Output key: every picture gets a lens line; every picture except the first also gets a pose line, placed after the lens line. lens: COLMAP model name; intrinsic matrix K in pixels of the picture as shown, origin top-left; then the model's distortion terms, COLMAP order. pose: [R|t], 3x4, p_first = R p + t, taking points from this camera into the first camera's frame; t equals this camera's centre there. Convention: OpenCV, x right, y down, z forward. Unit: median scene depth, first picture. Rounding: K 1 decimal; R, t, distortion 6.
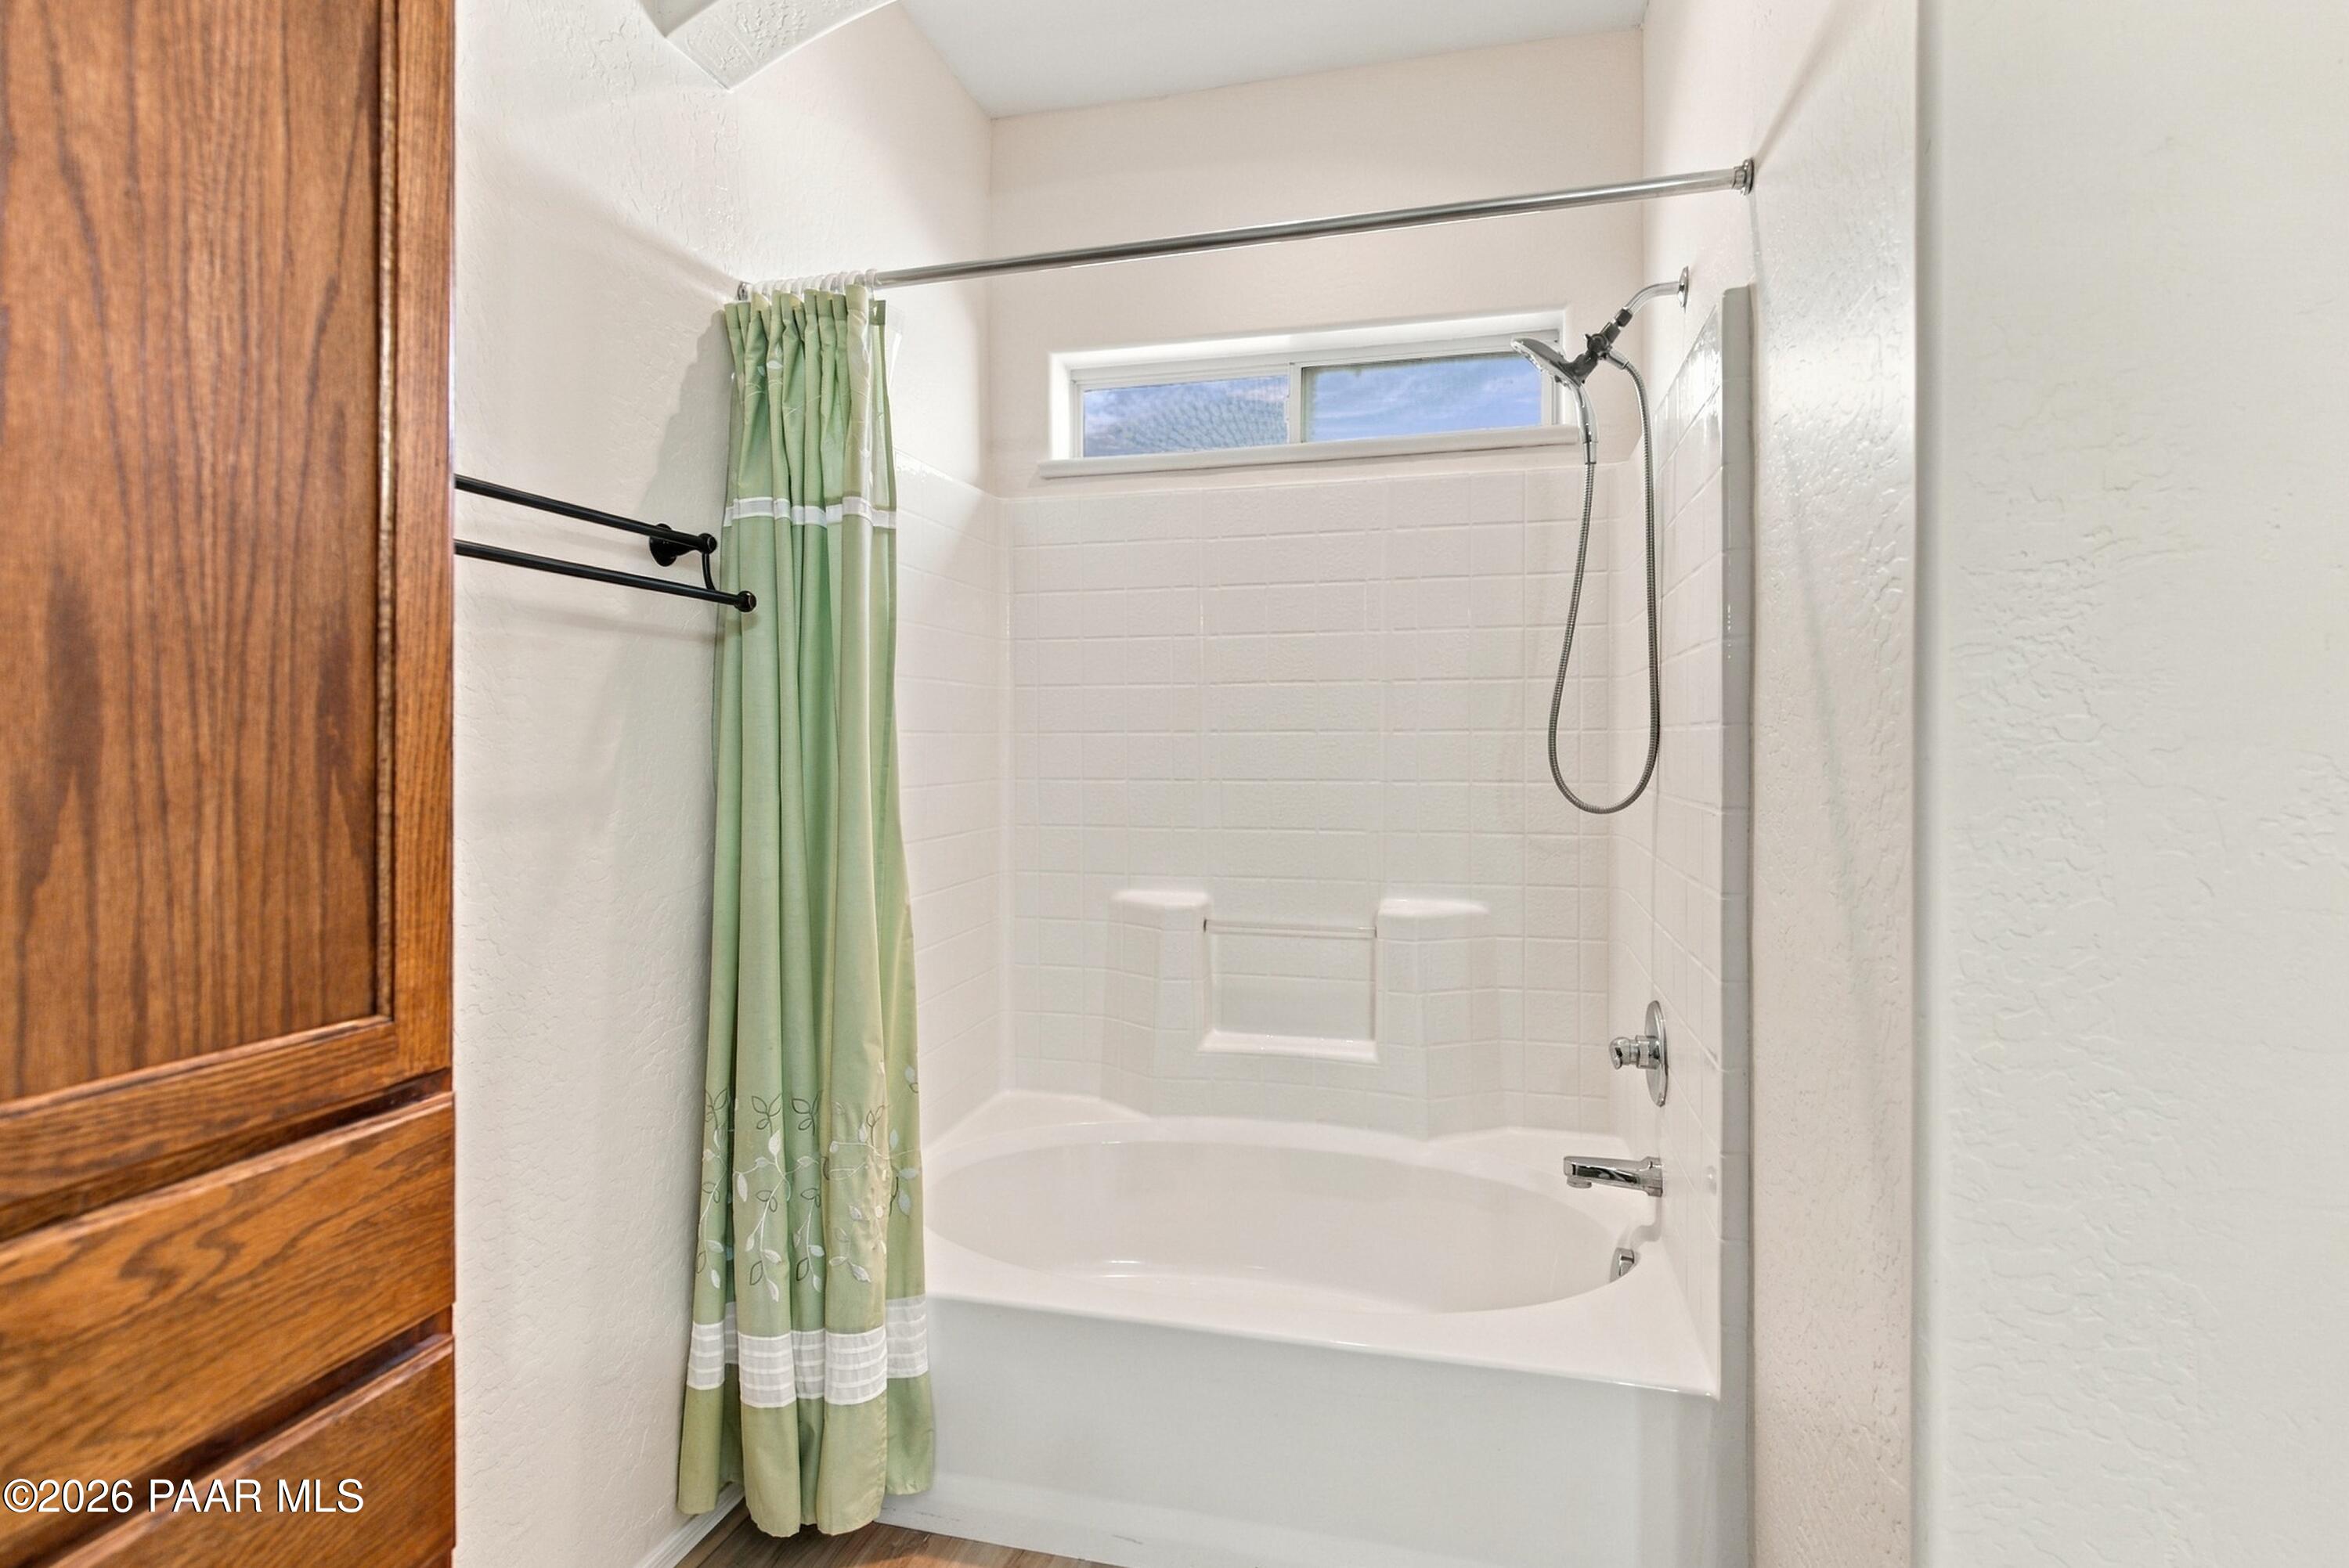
lens RADIAL K [[1161.3, 0, 1188.1], [0, 1161.3, 744.2], [0, 0, 1]] dist [-0.002517, -0.000517]
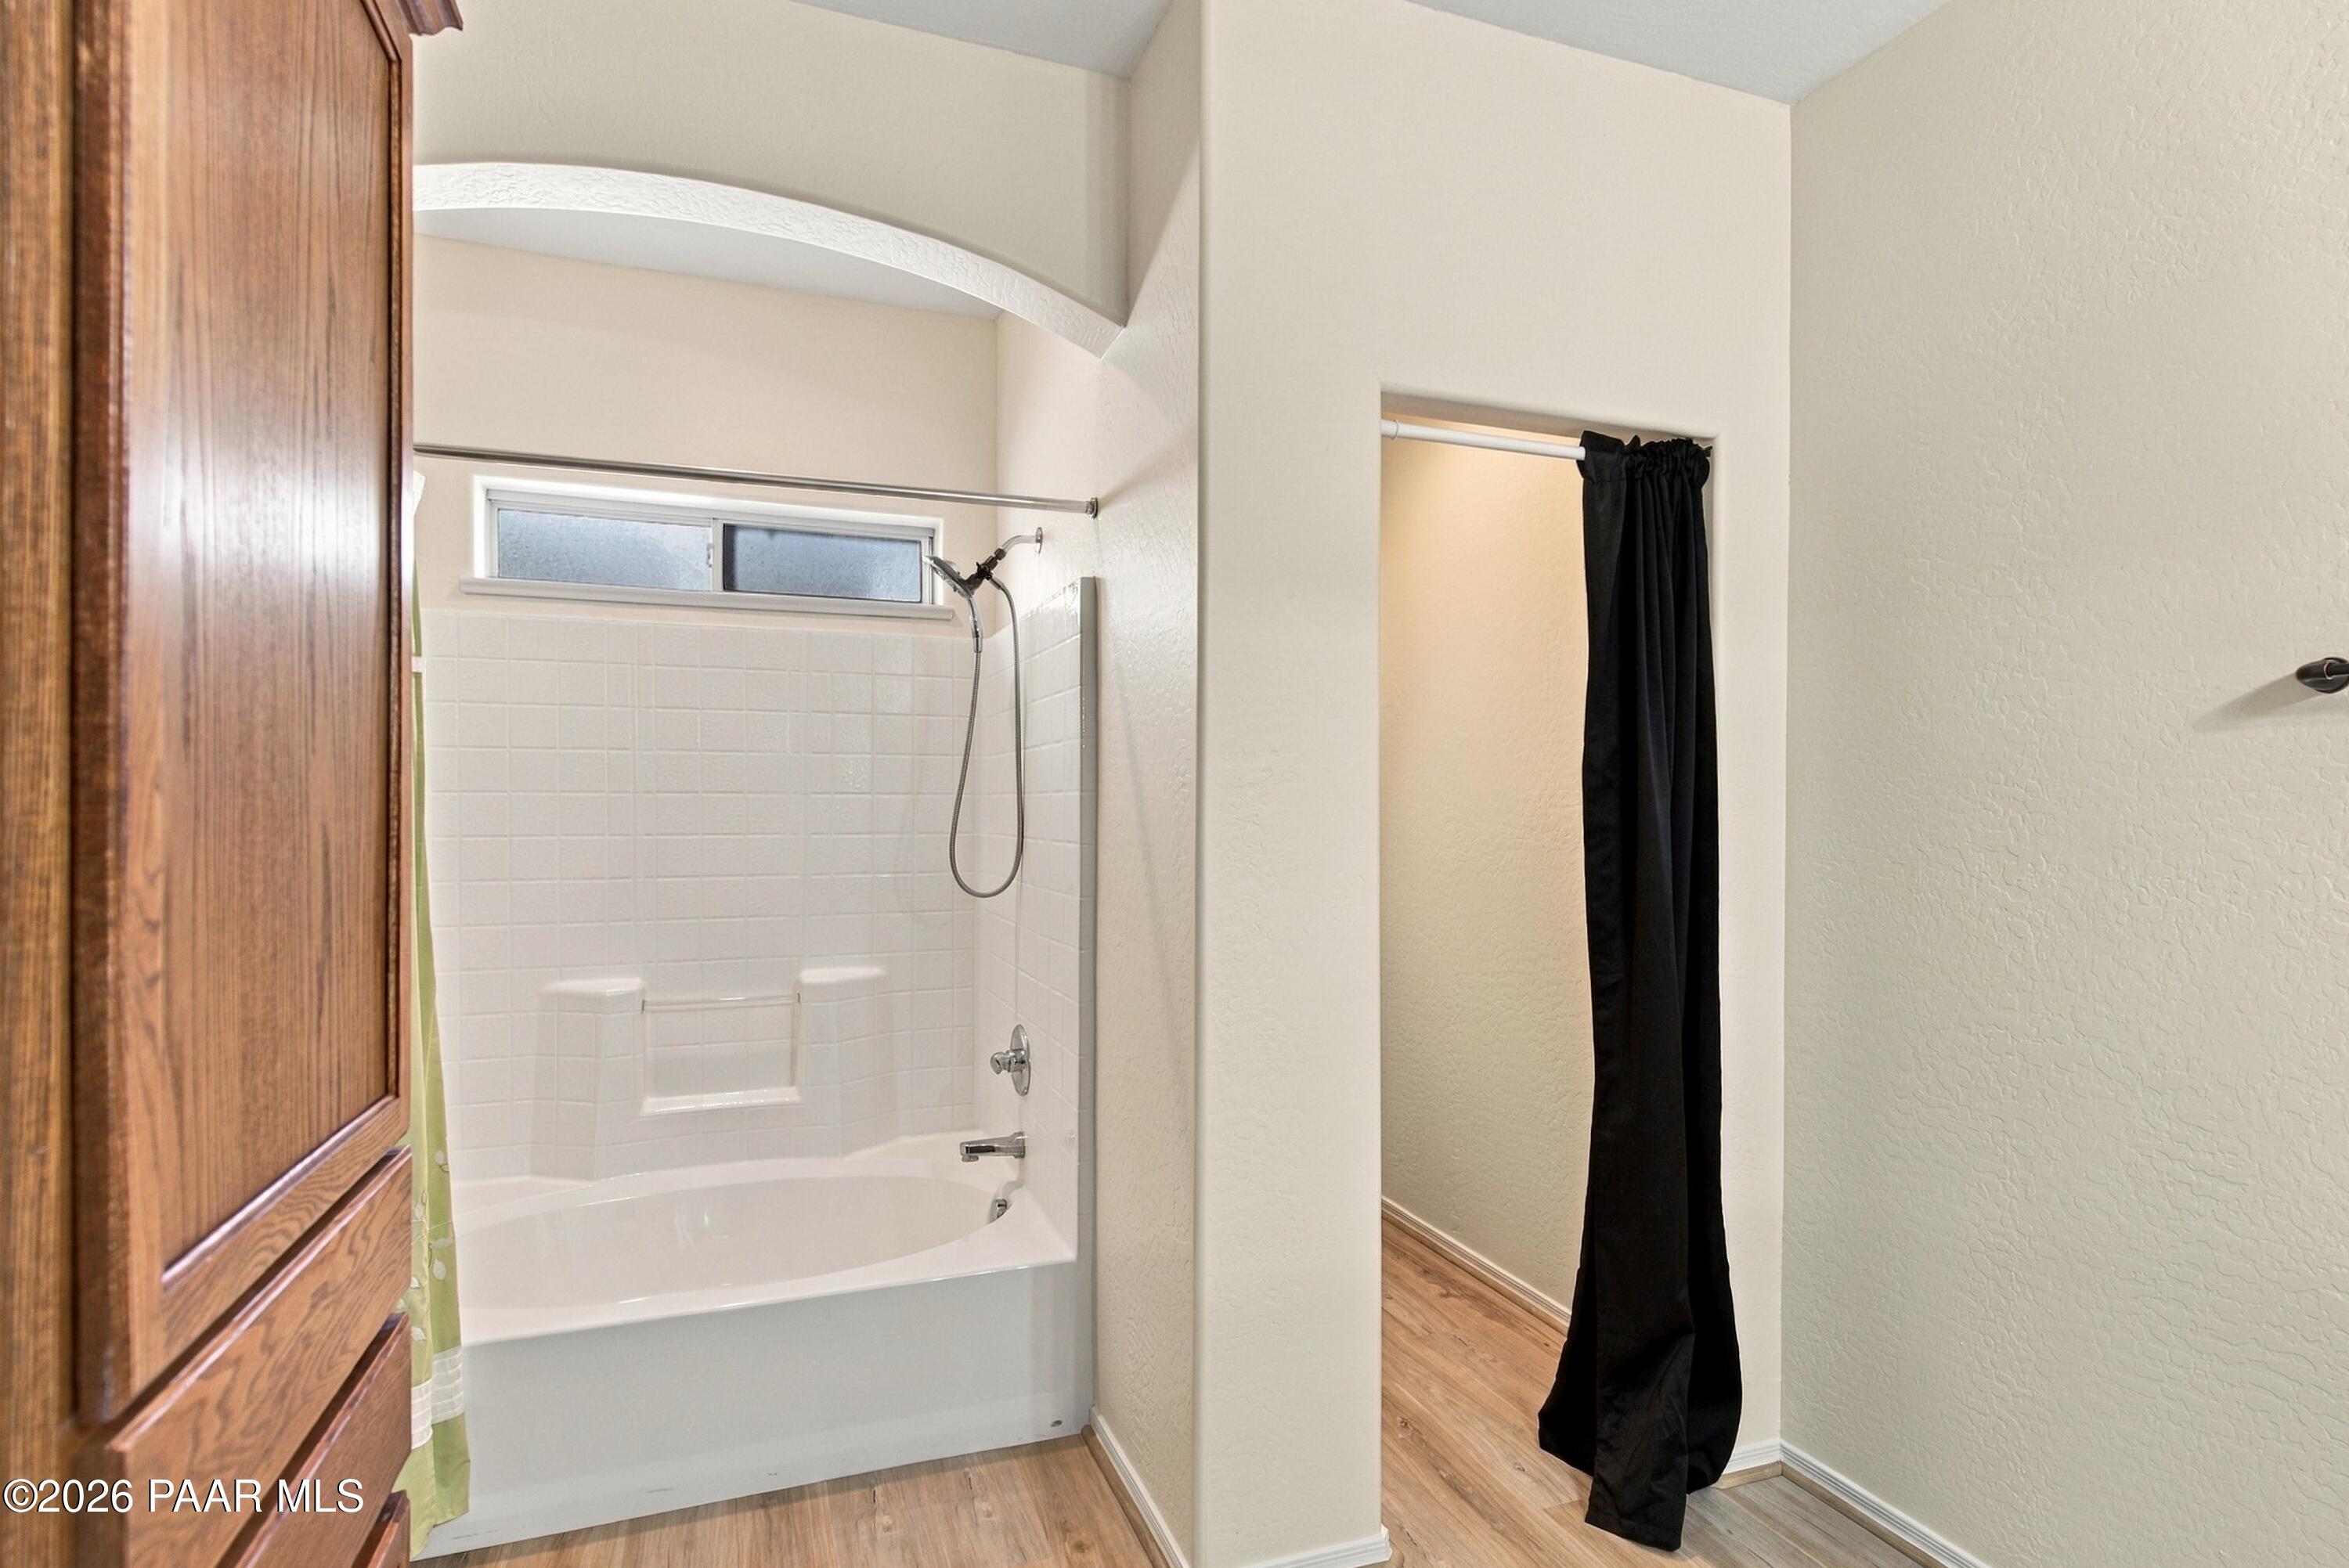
lens RADIAL K [[1151.9, 0, 1191.0], [0, 1151.9, 796.0], [0, 0, 1]] dist [-0.003268, -0.001179]
pose [[0.812010, 0.008566, 0.583581, -0.265519], [-0.002631, 0.999936, -0.011016, -0.050682], [-0.583638, 0.007409, 0.811980, -0.299991]]
